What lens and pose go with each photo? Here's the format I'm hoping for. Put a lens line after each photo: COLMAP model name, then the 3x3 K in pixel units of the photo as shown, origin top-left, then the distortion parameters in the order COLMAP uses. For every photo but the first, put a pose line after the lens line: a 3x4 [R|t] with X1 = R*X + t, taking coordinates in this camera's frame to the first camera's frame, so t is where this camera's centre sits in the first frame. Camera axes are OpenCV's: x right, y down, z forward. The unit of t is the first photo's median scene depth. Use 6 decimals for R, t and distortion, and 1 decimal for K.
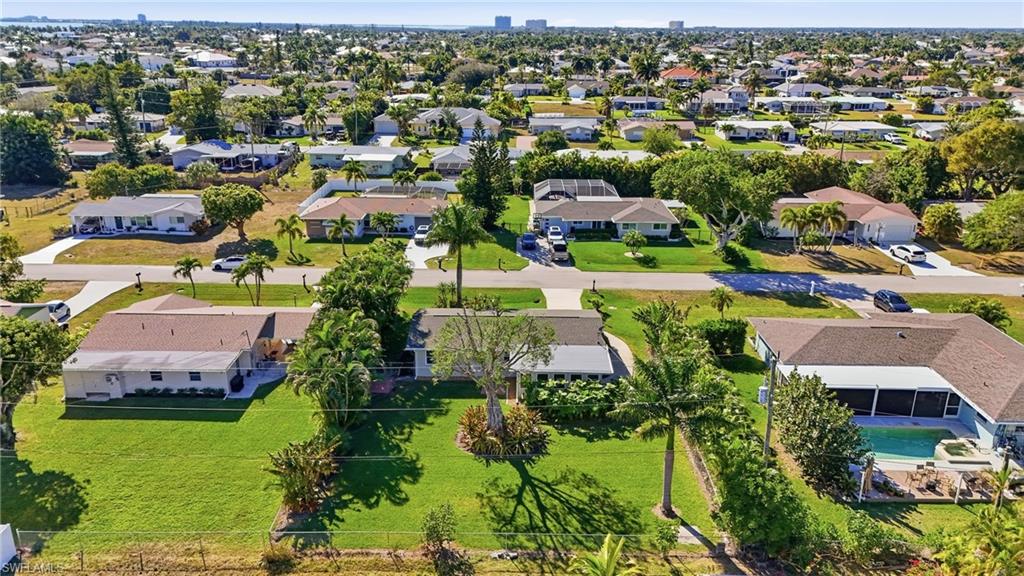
lens RADIAL K [[734.0, 0, 512.7], [0, 734.0, 288.7], [0, 0, 1]] dist [0.048471, 0.002222]
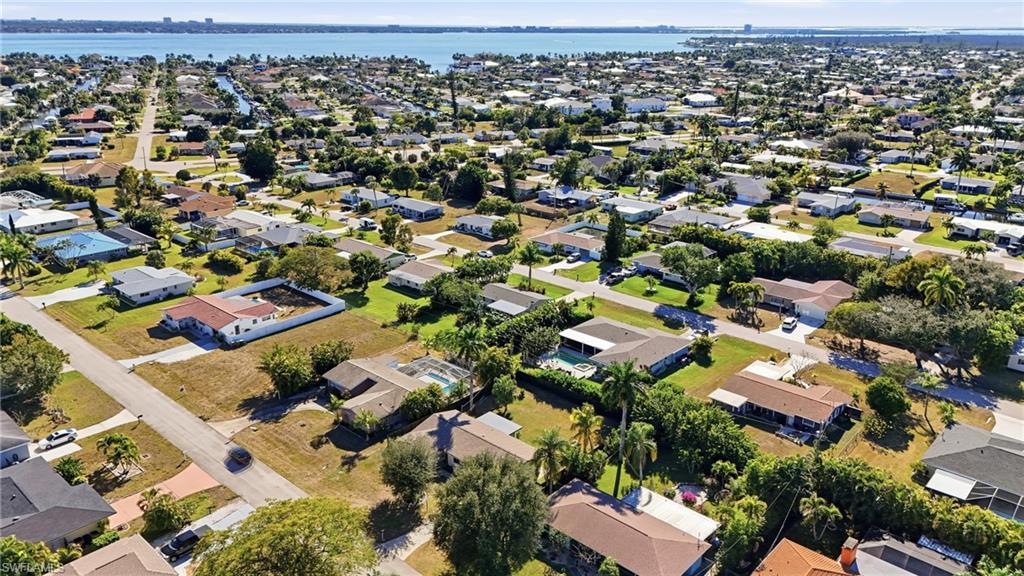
lens RADIAL K [[734.0, 0, 512.3], [0, 734.0, 287.5], [0, 0, 1]] dist [0.048471, 0.002222]
pose [[0.745776, 0.215970, -0.630218, 1.918606], [-0.219306, 0.972856, 0.073870, -0.195857], [0.629065, 0.083120, 0.772896, -1.191719]]
